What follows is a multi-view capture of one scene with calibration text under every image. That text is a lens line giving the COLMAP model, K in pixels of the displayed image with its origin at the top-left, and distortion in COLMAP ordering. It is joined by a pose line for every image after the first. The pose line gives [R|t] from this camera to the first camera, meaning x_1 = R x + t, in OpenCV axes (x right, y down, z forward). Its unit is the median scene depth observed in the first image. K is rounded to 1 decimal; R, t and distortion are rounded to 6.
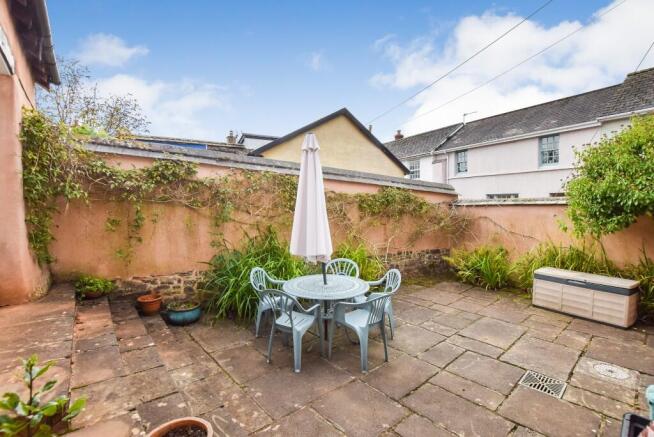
lens RADIAL K [[305.9, 0, 326.1], [0, 305.9, 223.1], [0, 0, 1]] dist [-0.030484, 0.000287]
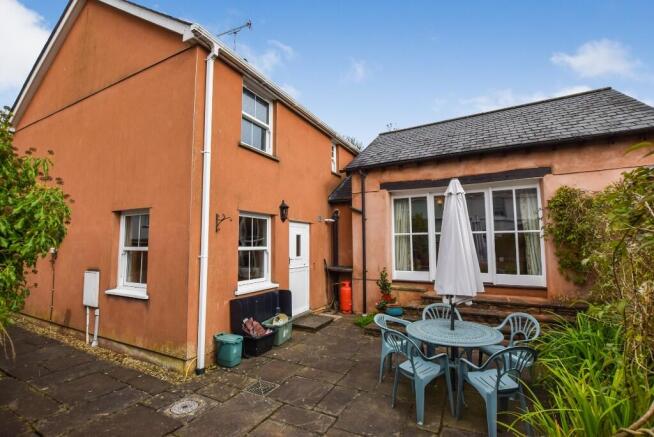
lens RADIAL K [[299.0, 0, 326.0], [0, 299.0, 215.4], [0, 0, 1]] dist [-0.022582, 0.000300]
pose [[-0.934188, -0.026723, -0.355778, 0.700177], [-0.012486, 0.999029, -0.042254, -0.116410], [0.356562, -0.035031, -0.933615, 1.725894]]
